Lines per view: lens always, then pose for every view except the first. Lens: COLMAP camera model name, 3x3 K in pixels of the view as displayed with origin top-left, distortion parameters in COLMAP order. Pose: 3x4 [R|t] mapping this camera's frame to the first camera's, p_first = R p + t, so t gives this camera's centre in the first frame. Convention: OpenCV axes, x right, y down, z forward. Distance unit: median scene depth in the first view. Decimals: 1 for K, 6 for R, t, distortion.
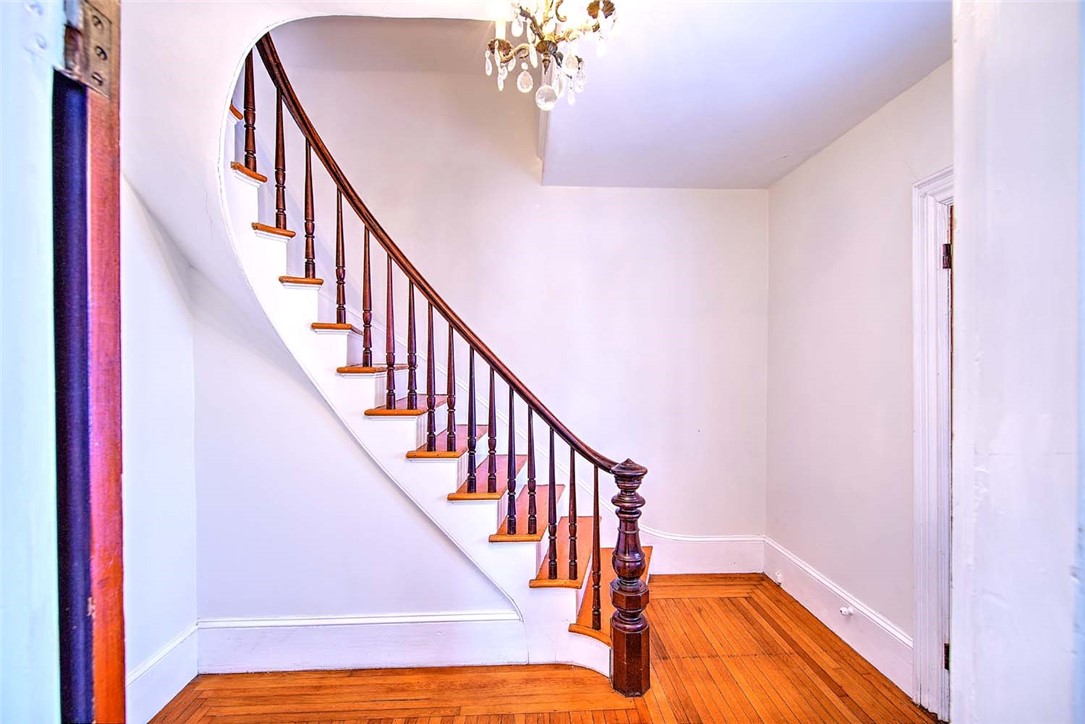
lens RADIAL K [[456.6, 0, 542.4], [0, 456.6, 364.5], [0, 0, 1]] dist [0.001748, -0.001295]
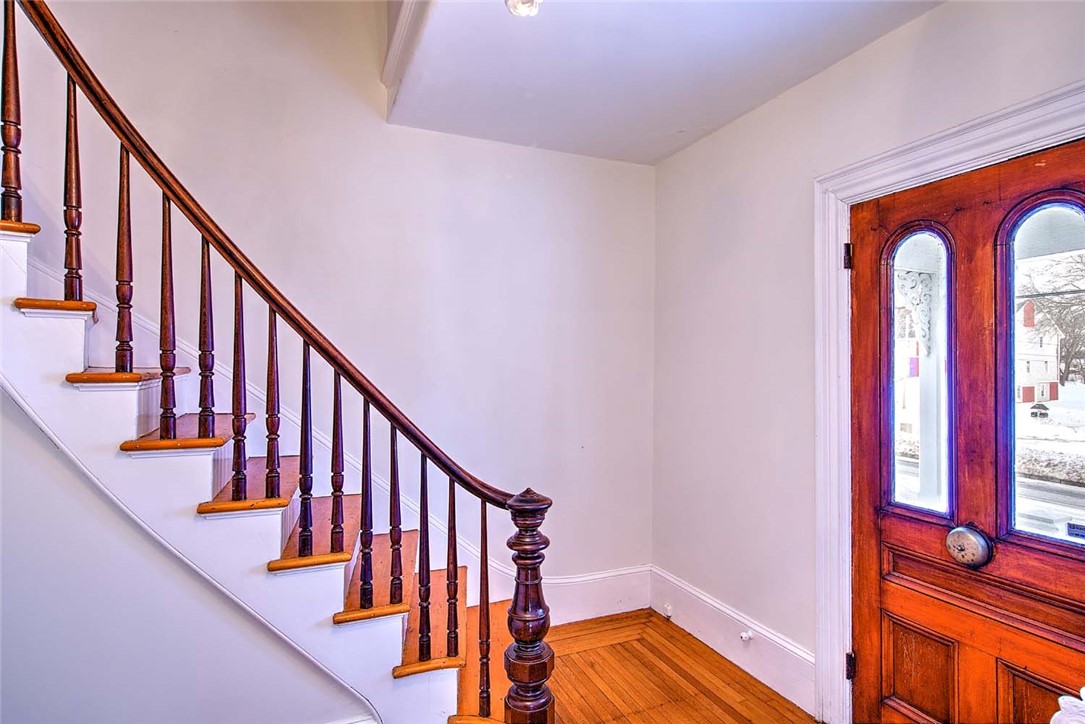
lens RADIAL K [[577.4, 0, 546.2], [0, 577.4, 364.7], [0, 0, 1]] dist [-0.000834, -0.004755]
pose [[0.932793, -0.000363, 0.360414, -0.131581], [0.001761, 0.999992, -0.003552, -0.001117], [-0.360409, 0.003948, 0.932786, 0.066398]]
